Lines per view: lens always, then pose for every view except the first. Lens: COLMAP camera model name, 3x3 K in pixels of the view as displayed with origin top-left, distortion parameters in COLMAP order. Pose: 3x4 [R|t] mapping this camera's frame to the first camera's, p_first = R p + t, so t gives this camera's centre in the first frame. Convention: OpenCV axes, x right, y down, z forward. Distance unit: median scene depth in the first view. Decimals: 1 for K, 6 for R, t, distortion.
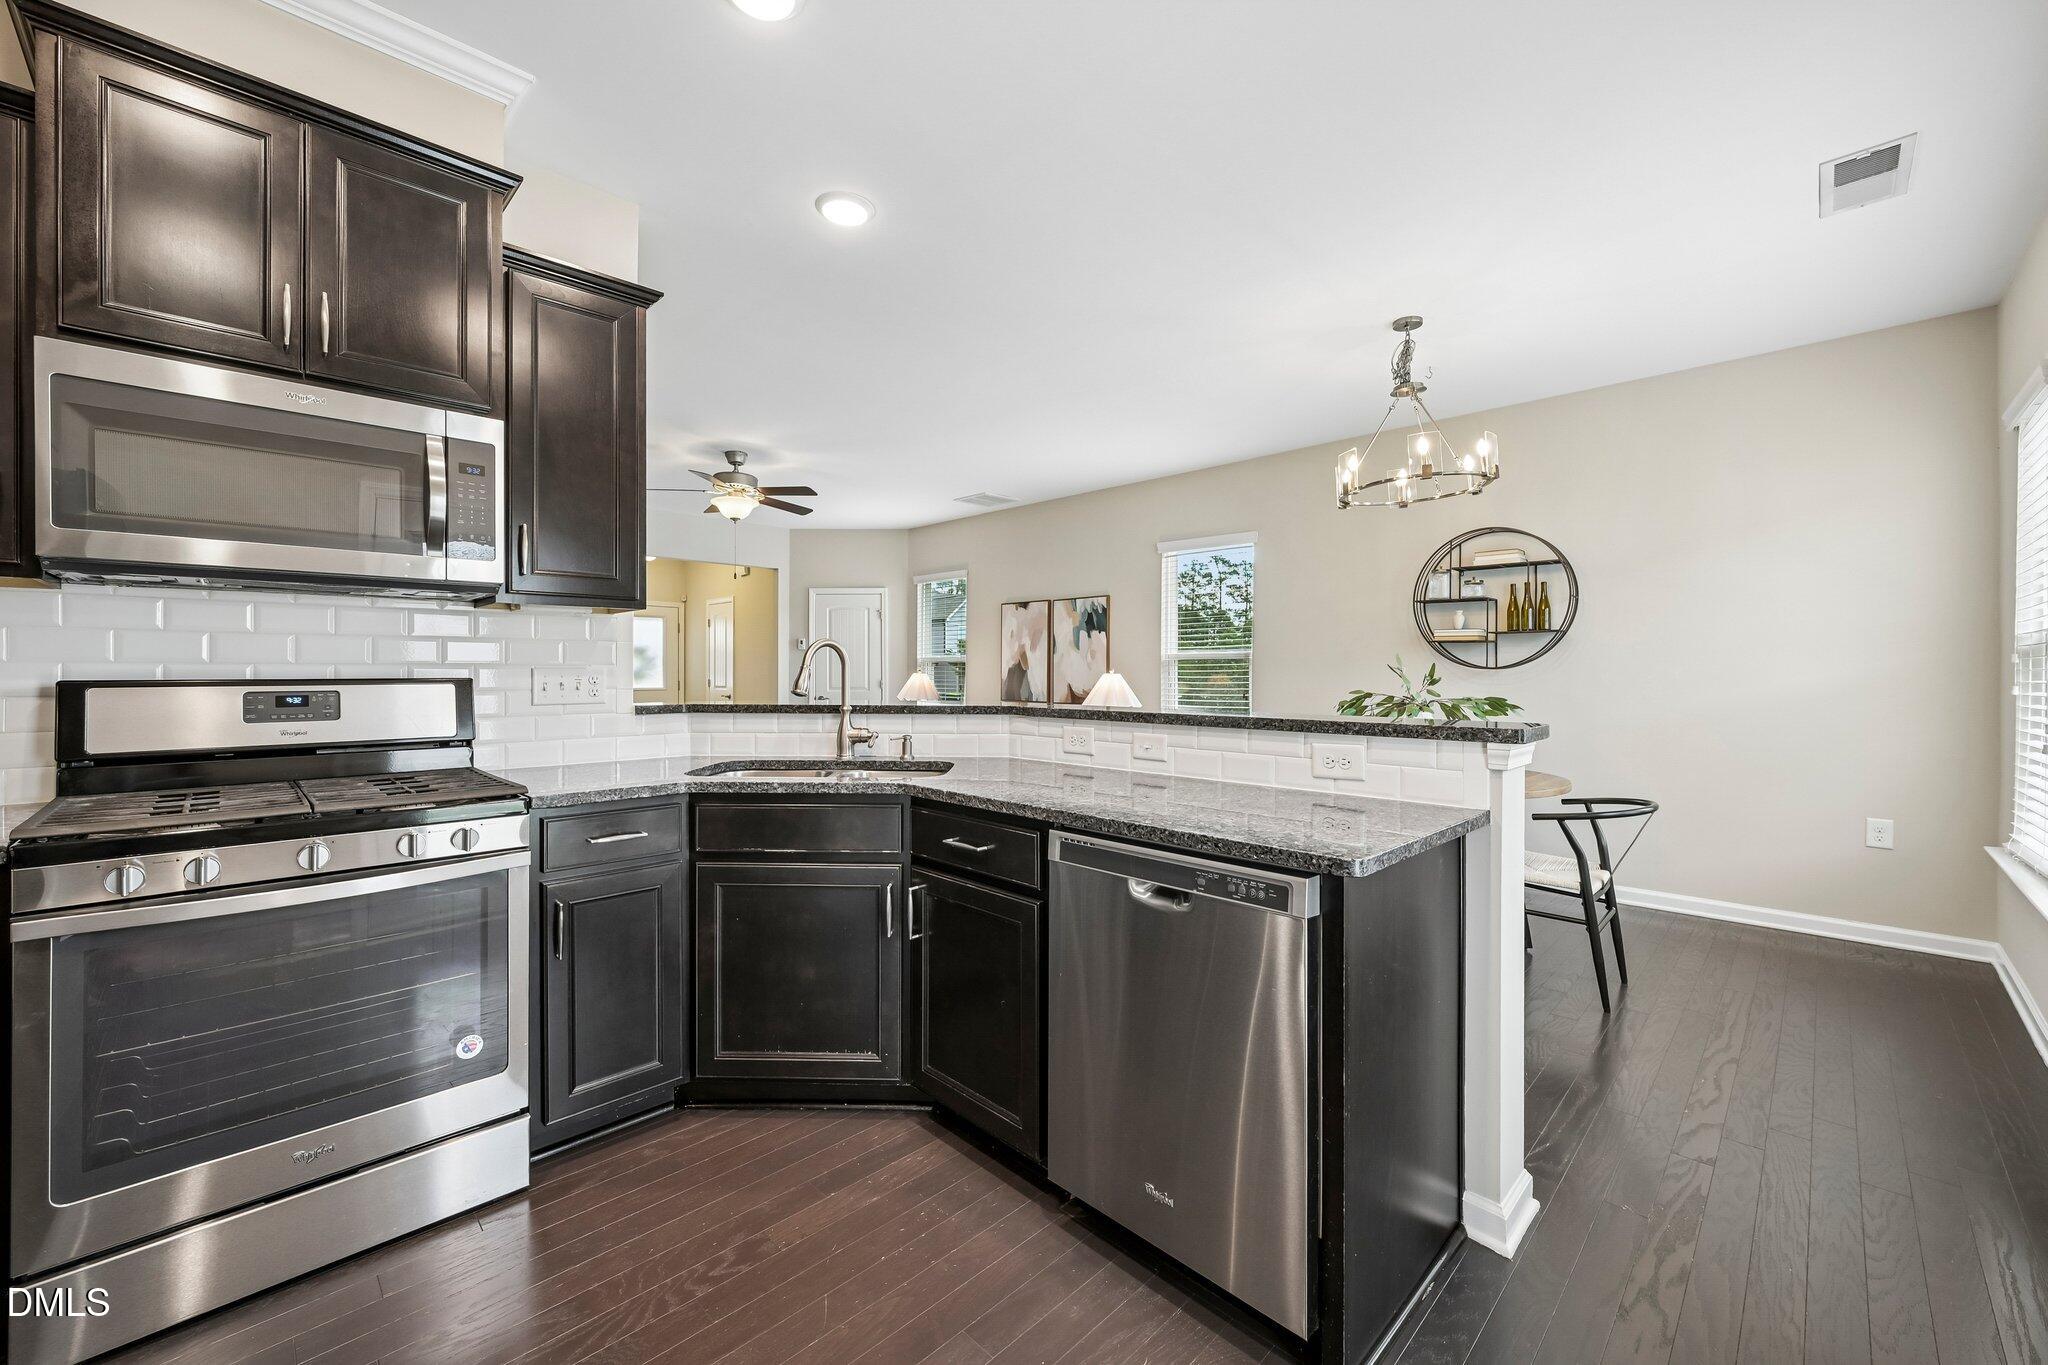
lens RADIAL K [[801.9, 0, 1026.3], [0, 801.9, 677.1], [0, 0, 1]] dist [0.002987, 0.000258]
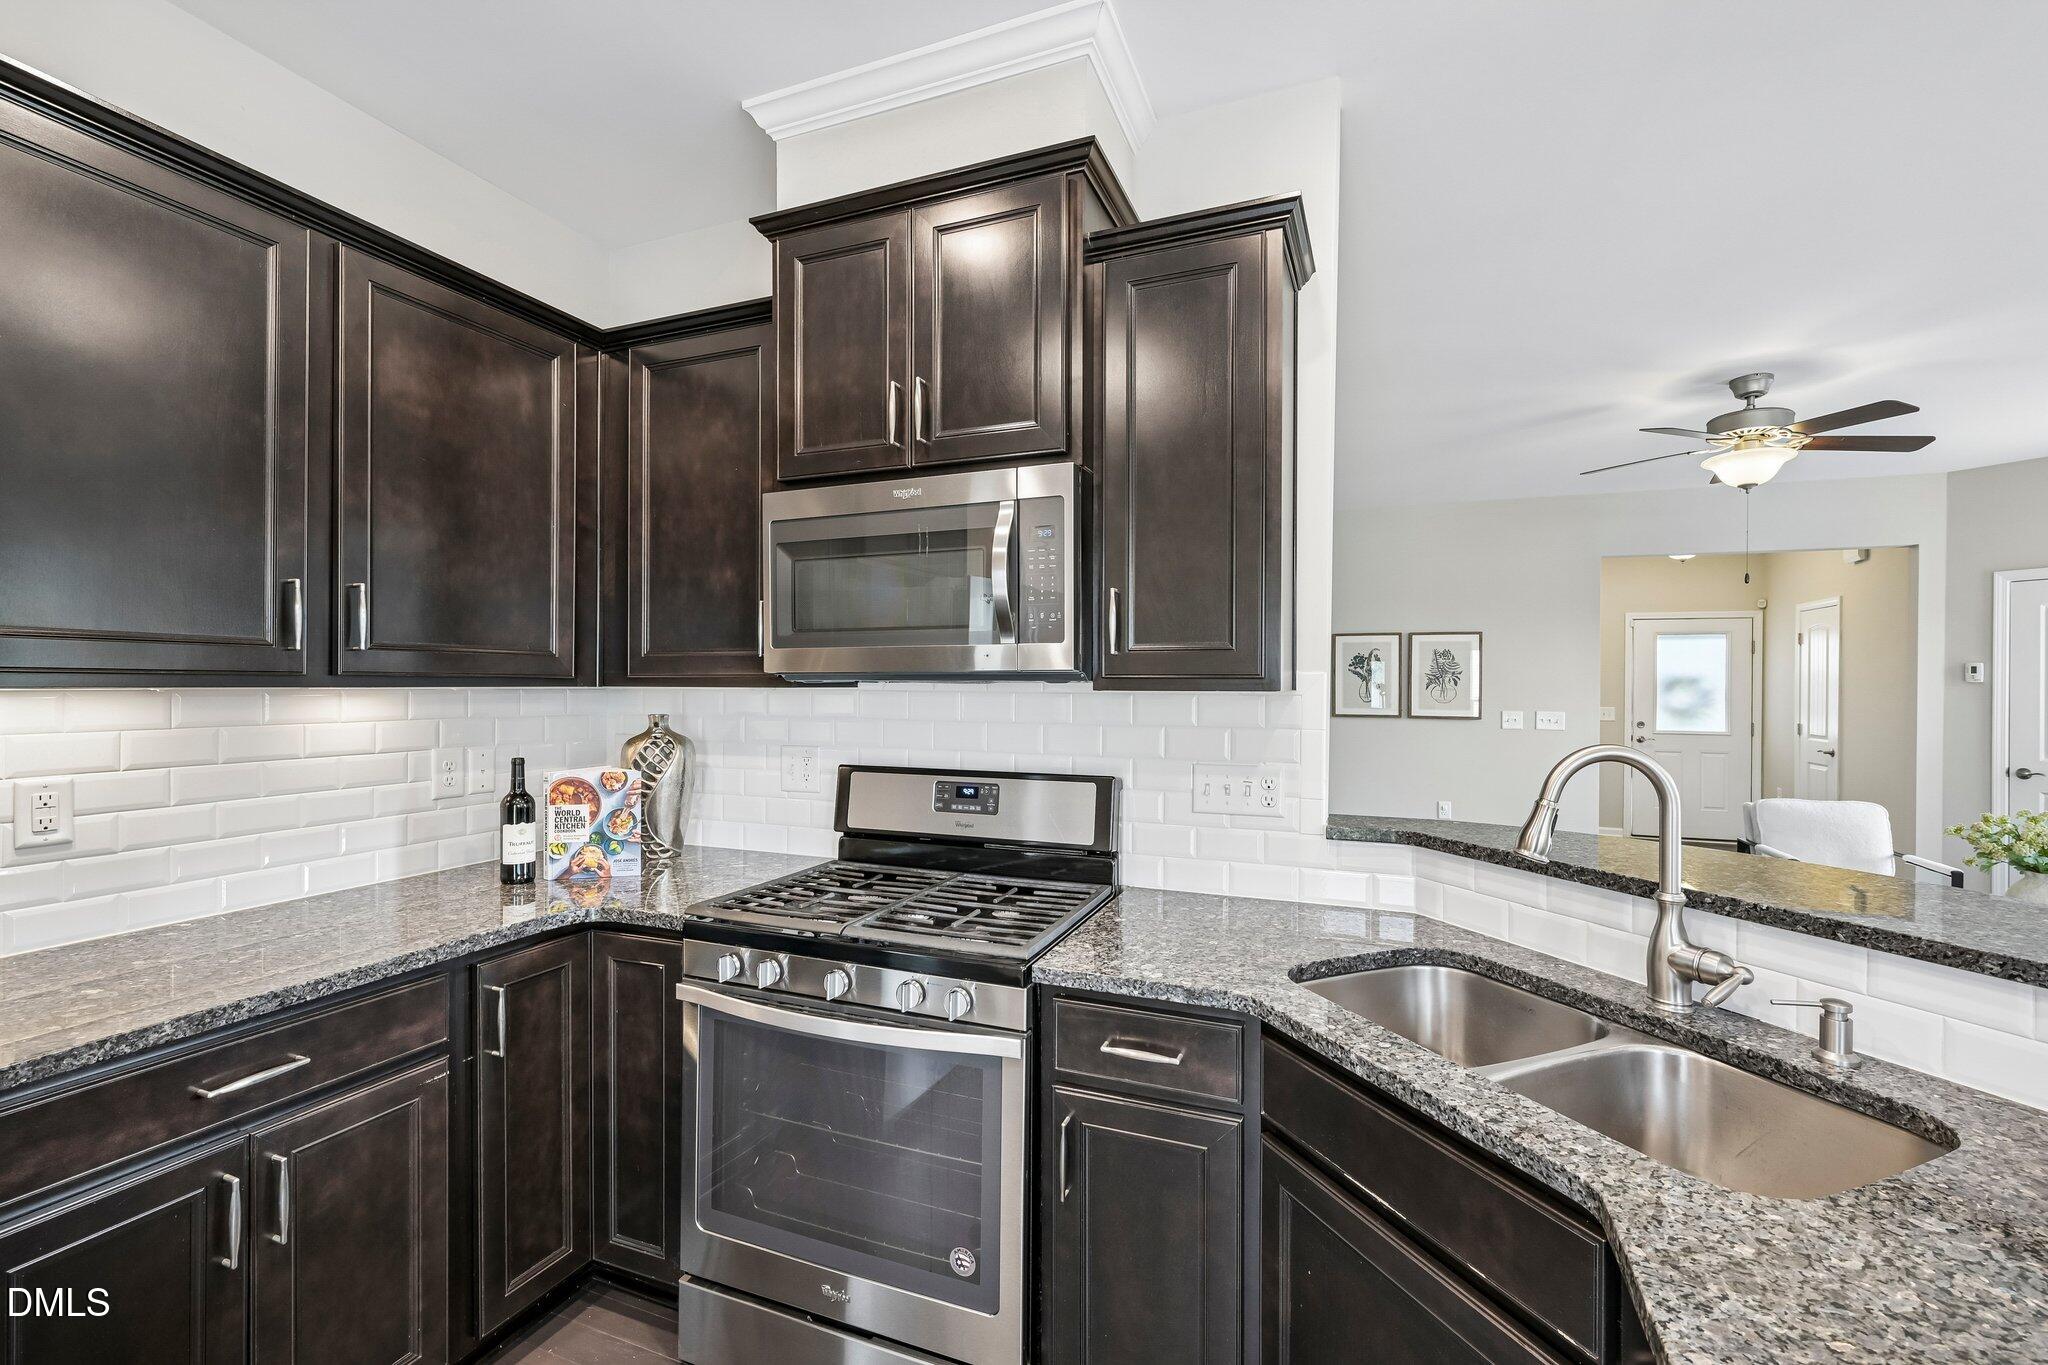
lens RADIAL K [[883.9, 0, 1028.2], [0, 883.9, 686.5], [0, 0, 1]] dist [-0.000246, -0.000785]
pose [[0.392364, 0.002521, -0.919807, 0.097477], [-0.010995, 0.999938, -0.001950, -0.079346], [0.919744, 0.010879, 0.392367, 0.505605]]
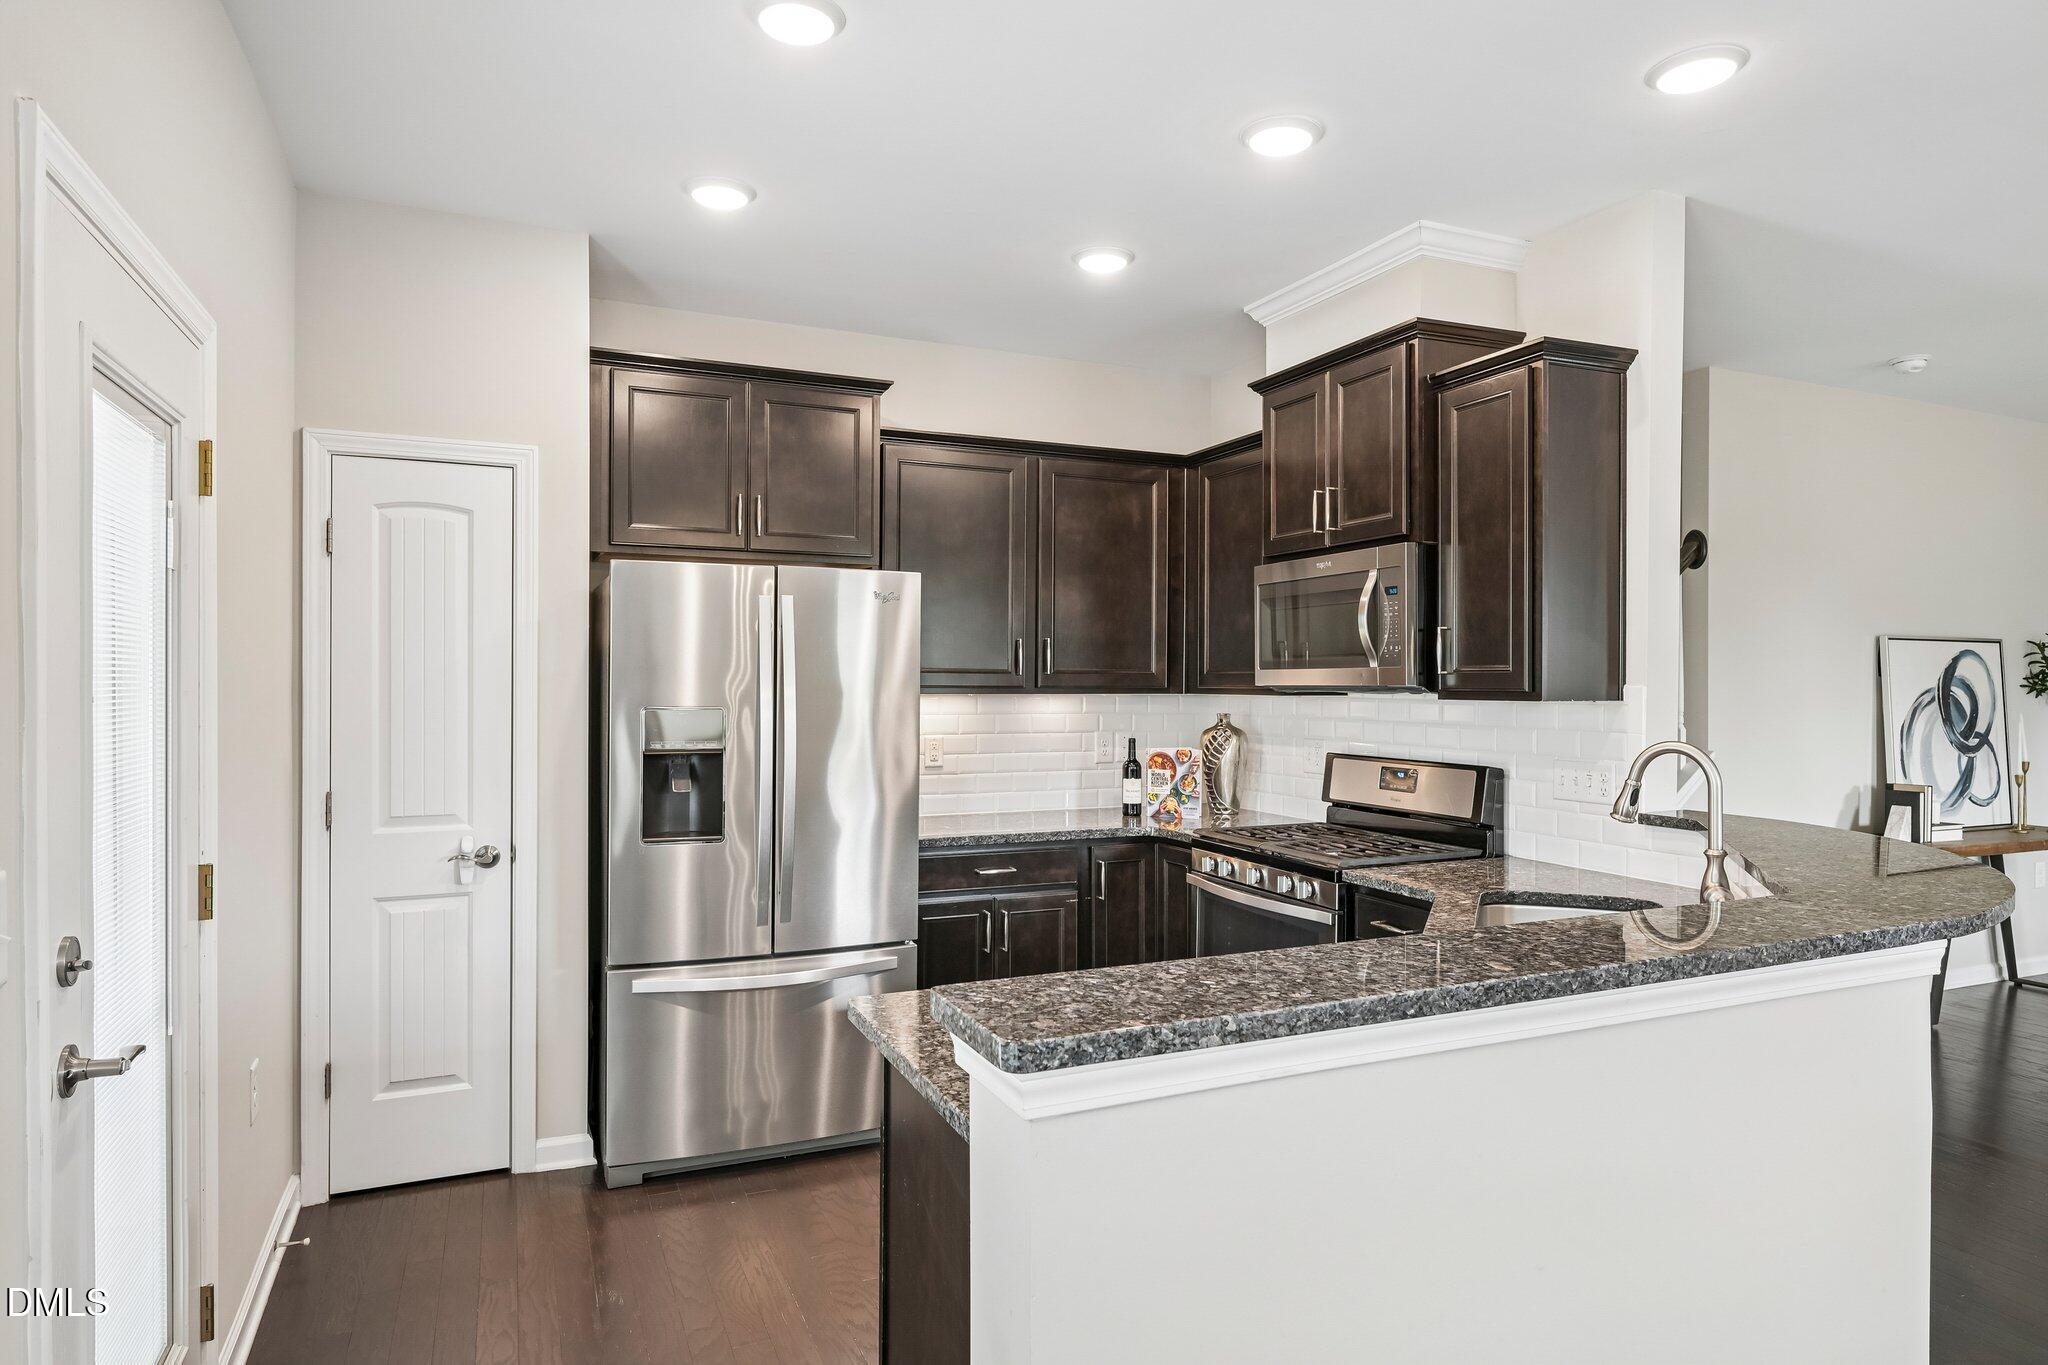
lens RADIAL K [[1170.2, 0, 1024.1], [0, 1170.2, 677.9], [0, 0, 1]] dist [-0.002976, -0.000149]
pose [[-0.357125, -0.004144, -0.934047, 0.875183], [-0.010695, 0.999943, -0.000347, -0.097833], [0.933995, 0.009866, -0.357149, 0.879272]]
